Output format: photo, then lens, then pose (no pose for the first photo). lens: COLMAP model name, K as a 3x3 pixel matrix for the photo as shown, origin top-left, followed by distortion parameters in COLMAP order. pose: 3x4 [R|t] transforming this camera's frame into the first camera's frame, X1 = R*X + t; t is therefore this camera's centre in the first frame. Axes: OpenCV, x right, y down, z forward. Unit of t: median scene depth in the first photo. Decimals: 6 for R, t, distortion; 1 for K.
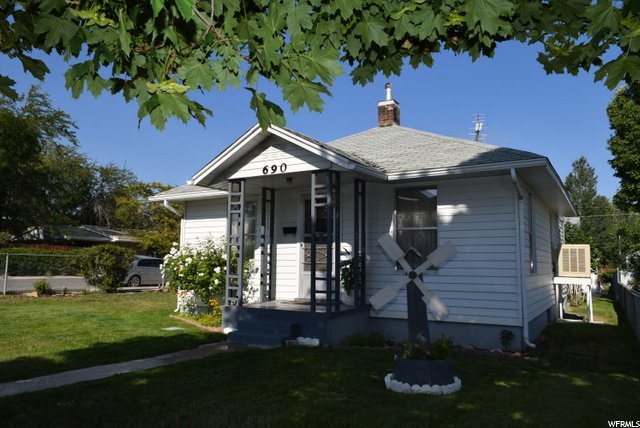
lens RADIAL K [[493.6, 0, 317.1], [0, 493.6, 213.2], [0, 0, 1]] dist [-0.019698, 0.002649]
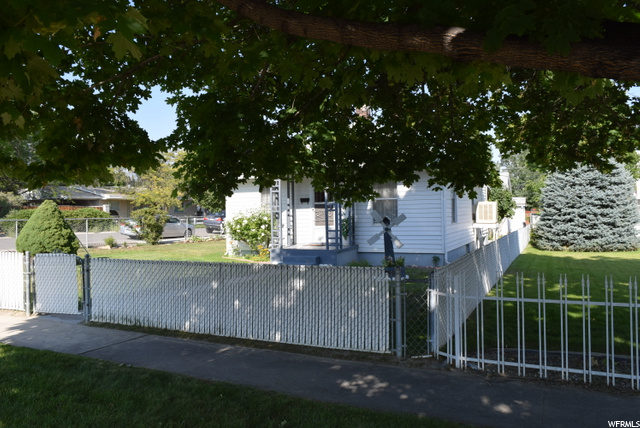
lens RADIAL K [[493.6, 0, 317.1], [0, 493.6, 213.2], [0, 0, 1]] dist [-0.019698, 0.002649]
pose [[0.996215, -0.030414, 0.081435, -0.155863], [0.021316, 0.993665, 0.110344, -0.103814], [-0.084275, -0.108191, 0.990552, -0.604766]]
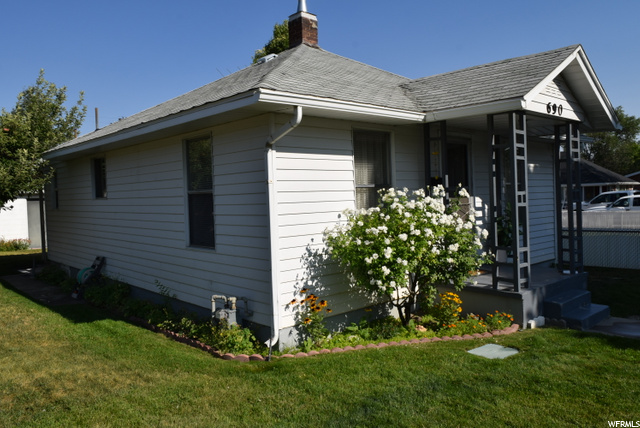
lens RADIAL K [[493.6, 0, 317.1], [0, 493.6, 213.2], [0, 0, 1]] dist [-0.019698, 0.002649]
pose [[0.292538, -0.053622, 0.954749, -0.881021], [-0.074067, 0.994157, 0.078529, 0.039644], [-0.953381, -0.093688, 0.286857, 1.023816]]
